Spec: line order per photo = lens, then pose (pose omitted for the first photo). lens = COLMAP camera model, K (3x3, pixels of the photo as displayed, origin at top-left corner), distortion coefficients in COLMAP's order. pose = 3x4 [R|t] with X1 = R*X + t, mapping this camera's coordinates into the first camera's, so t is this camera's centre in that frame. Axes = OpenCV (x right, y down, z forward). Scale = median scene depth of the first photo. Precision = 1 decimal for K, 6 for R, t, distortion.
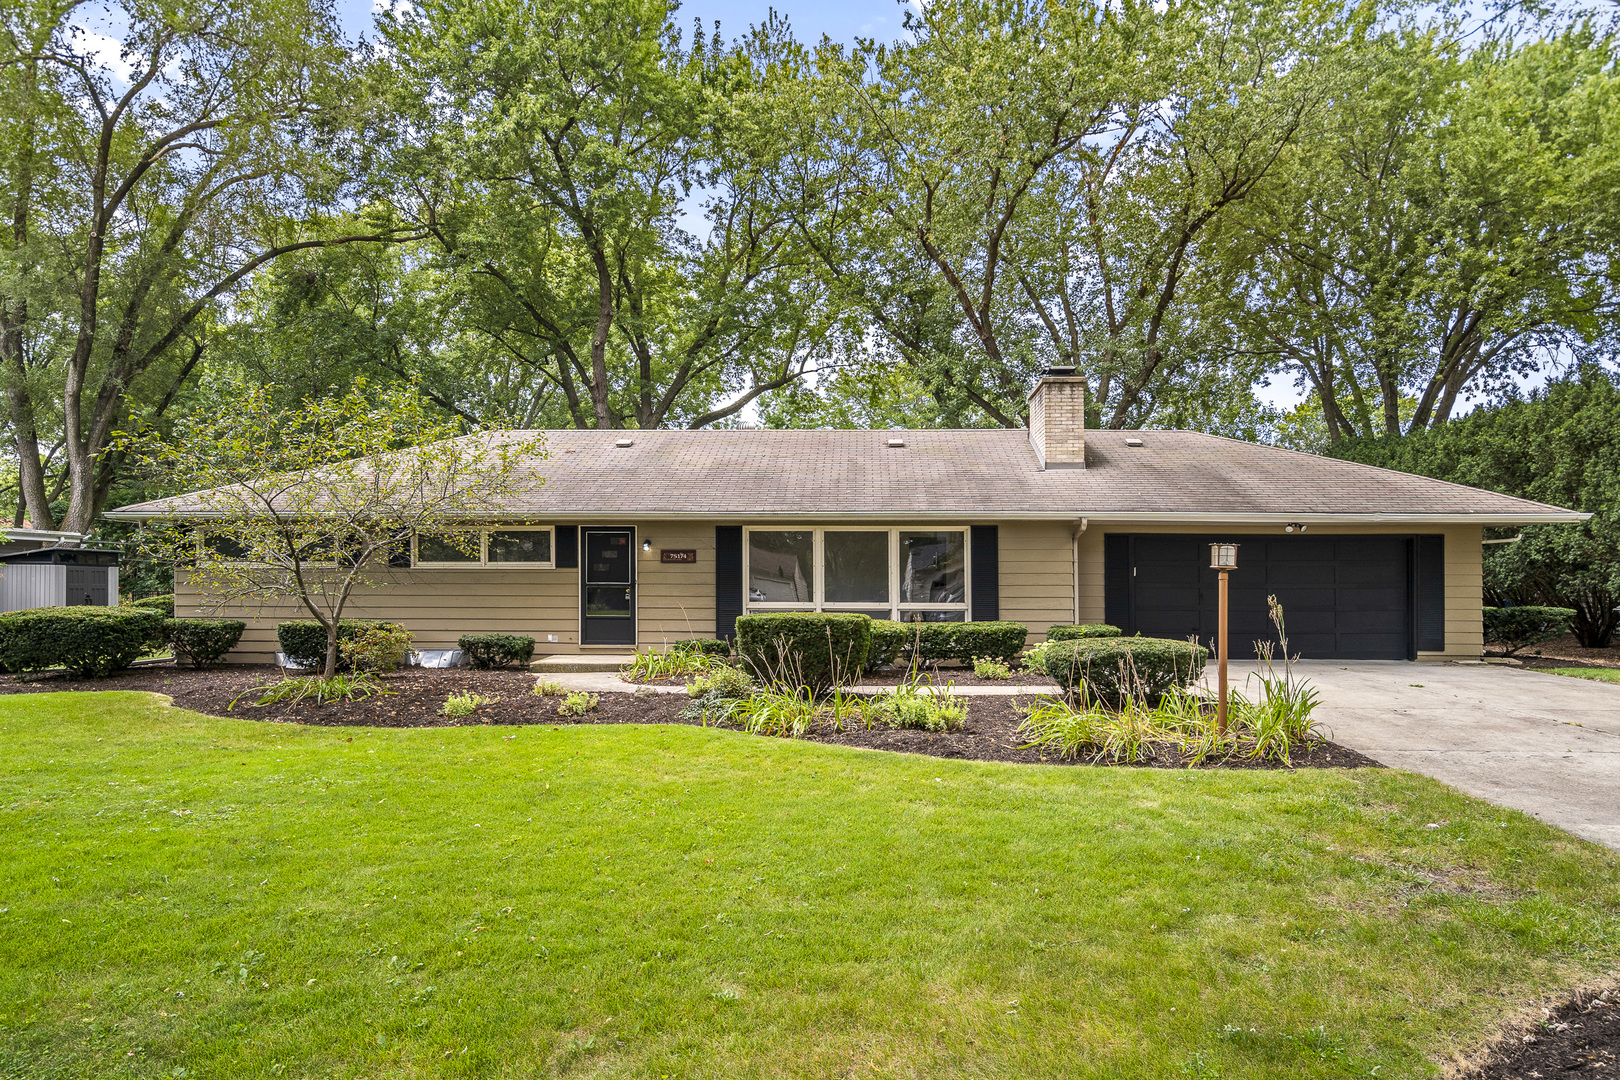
lens RADIAL K [[962.9, 0, 810.3], [0, 962.9, 542.8], [0, 0, 1]] dist [0.001255, 0.000492]
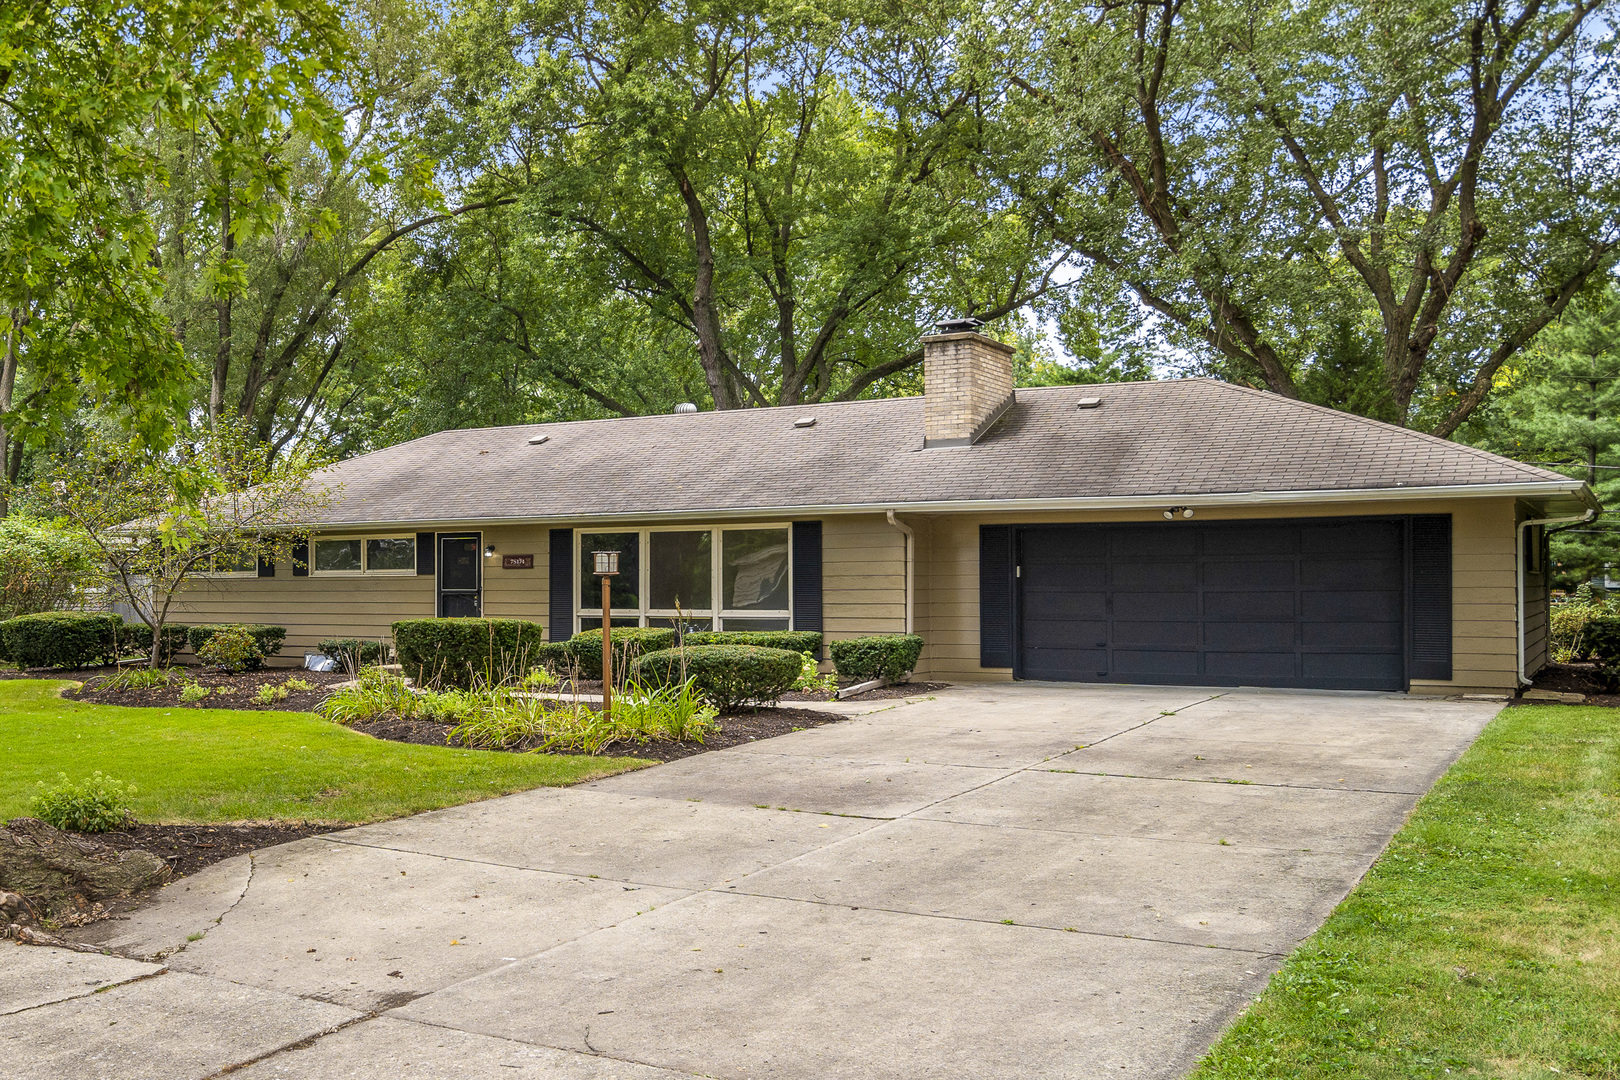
lens RADIAL K [[1544.7, 0, 809.5], [0, 1544.7, 540.5], [0, 0, 1]] dist [-0.001228, 0.000000]
pose [[0.881316, -0.020068, -0.472102, 0.844606], [0.026321, 0.999631, 0.006644, -0.009662], [0.471795, -0.018282, 0.881519, -0.228101]]
